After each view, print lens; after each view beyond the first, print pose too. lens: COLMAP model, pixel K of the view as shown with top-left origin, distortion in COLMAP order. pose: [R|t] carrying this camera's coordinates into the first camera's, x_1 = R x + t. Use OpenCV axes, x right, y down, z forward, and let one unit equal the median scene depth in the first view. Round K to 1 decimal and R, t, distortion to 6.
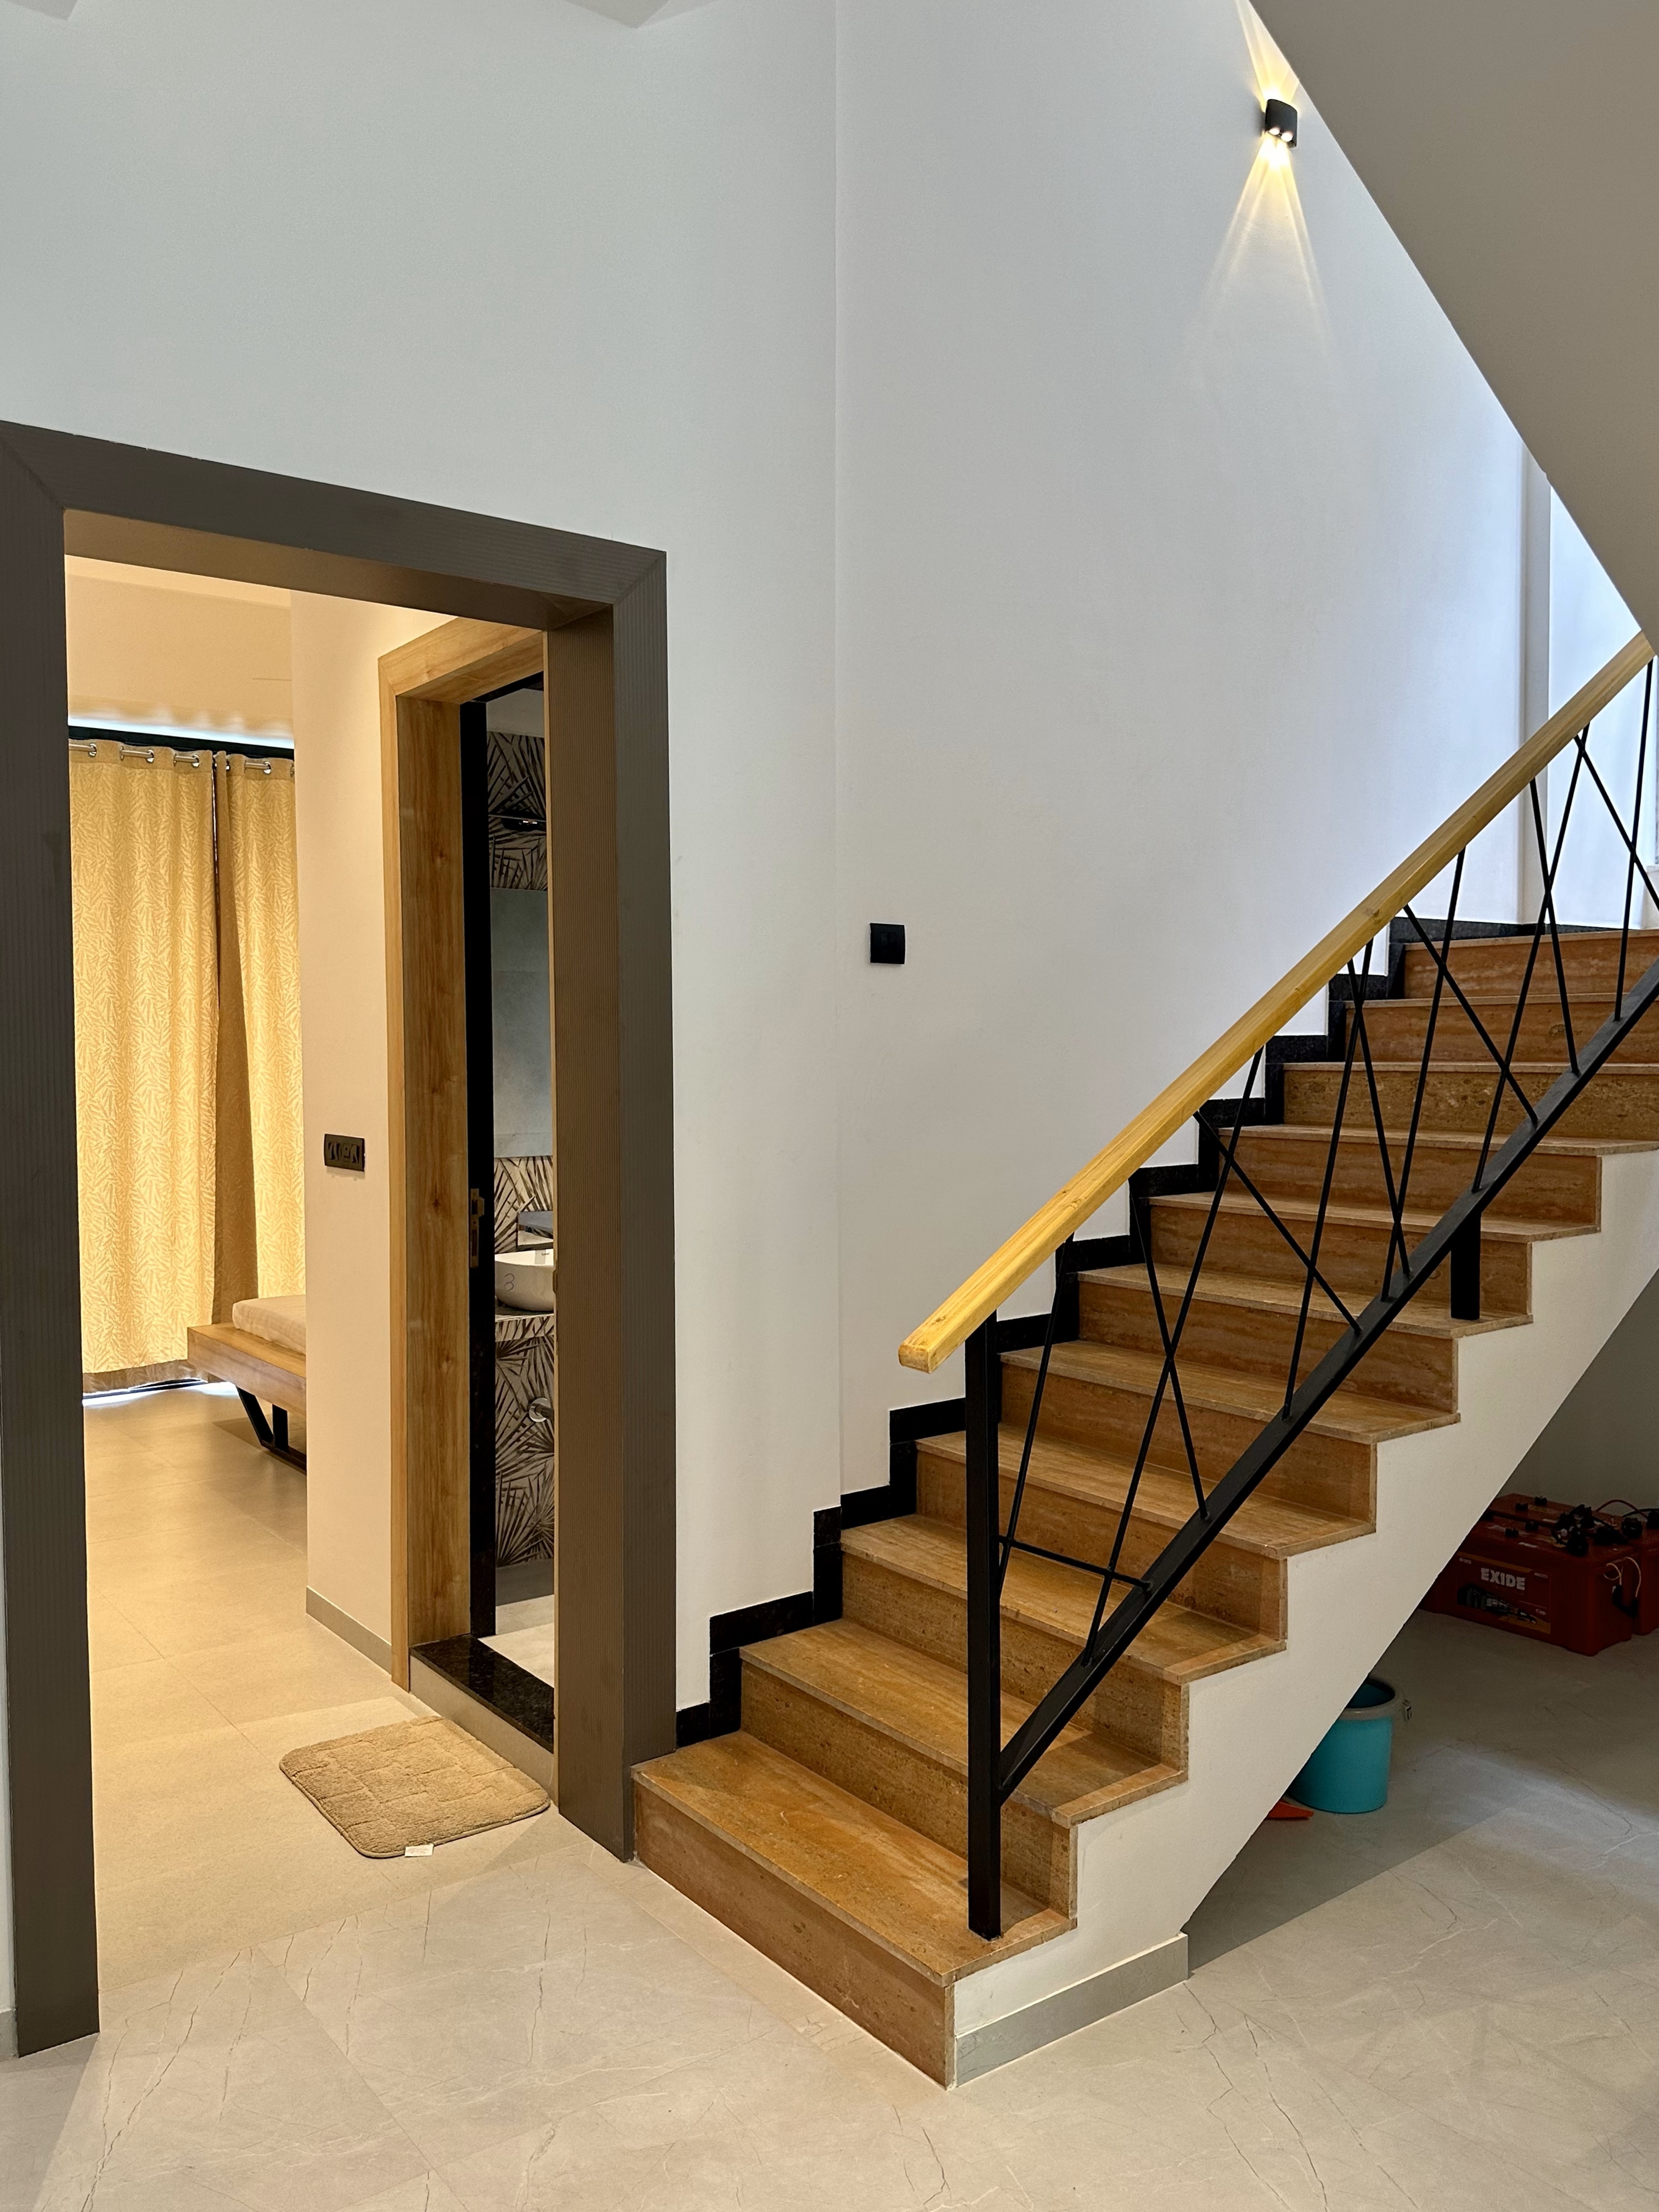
lens RADIAL K [[1696.0, 0, 829.8], [0, 1696.0, 1107.7], [0, 0, 1]] dist [0.031862, -0.013257]
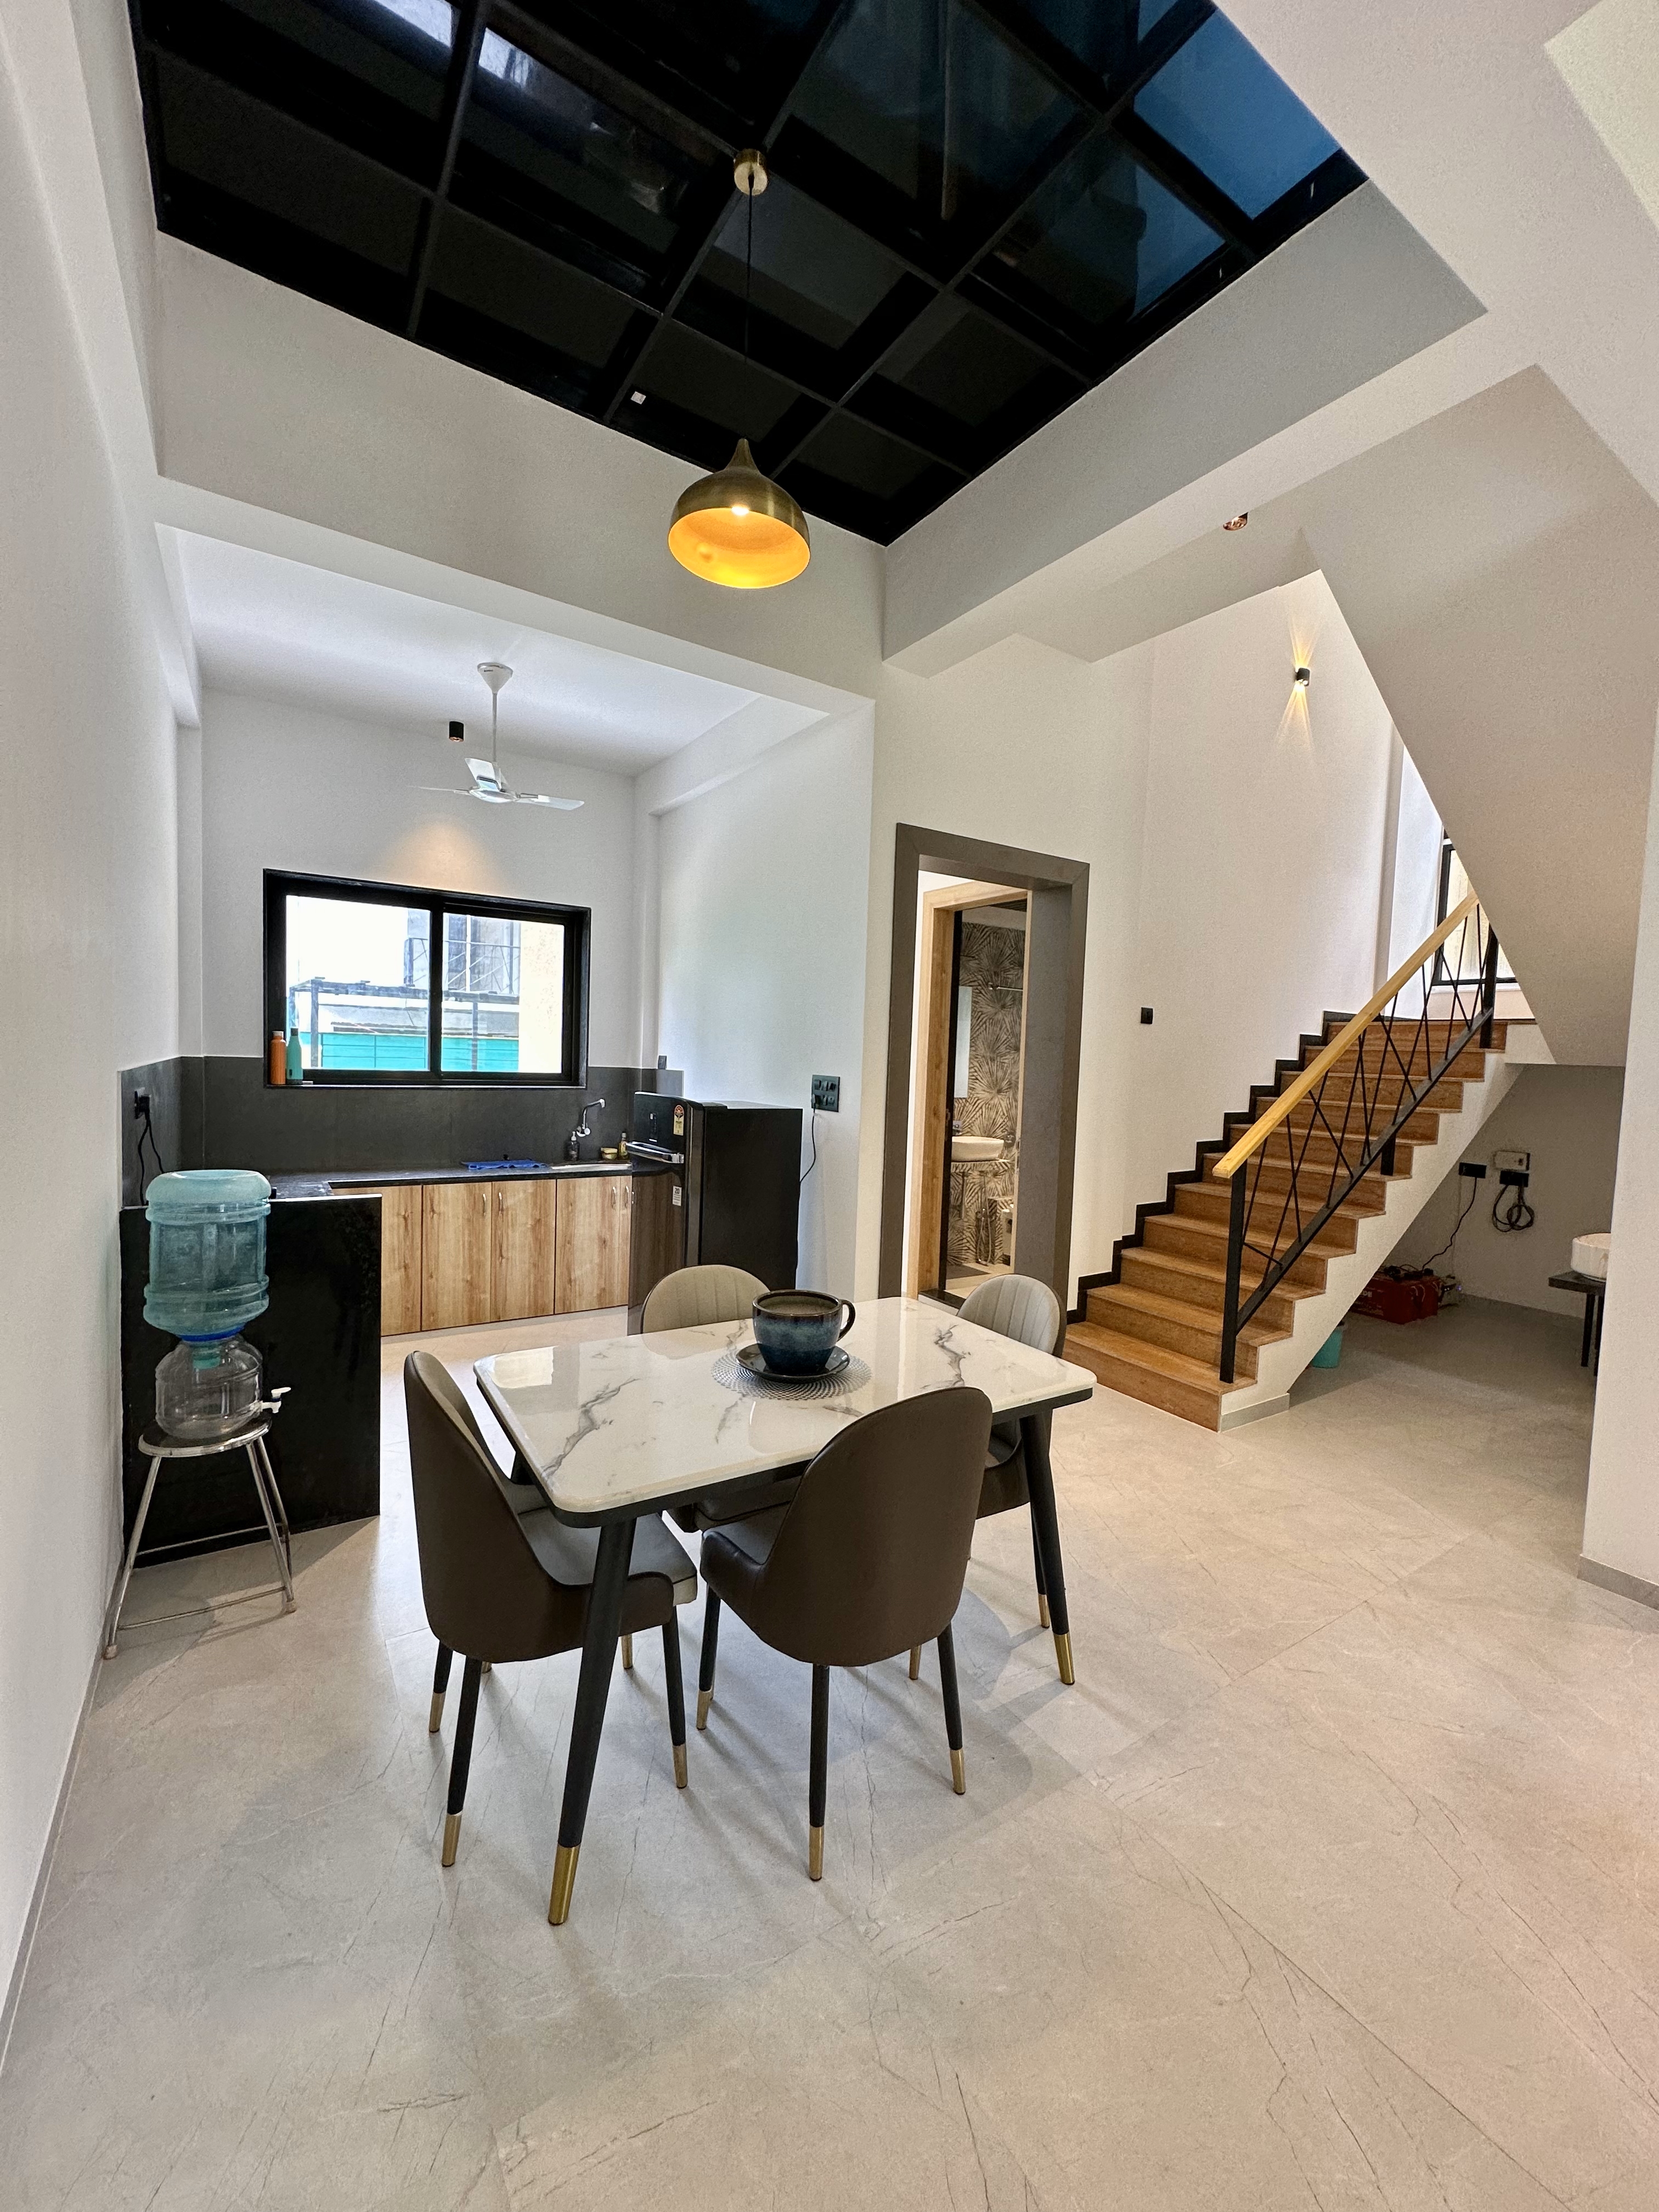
lens RADIAL K [[889.1, 0, 829.9], [0, 889.1, 1100.6], [0, 0, 1]] dist [-0.003873, 0.000309]
pose [[0.997079, 0.044138, -0.062339, -0.375549], [-0.043154, 0.998923, 0.017049, 0.026730], [0.063024, -0.014309, 0.997909, -0.362109]]
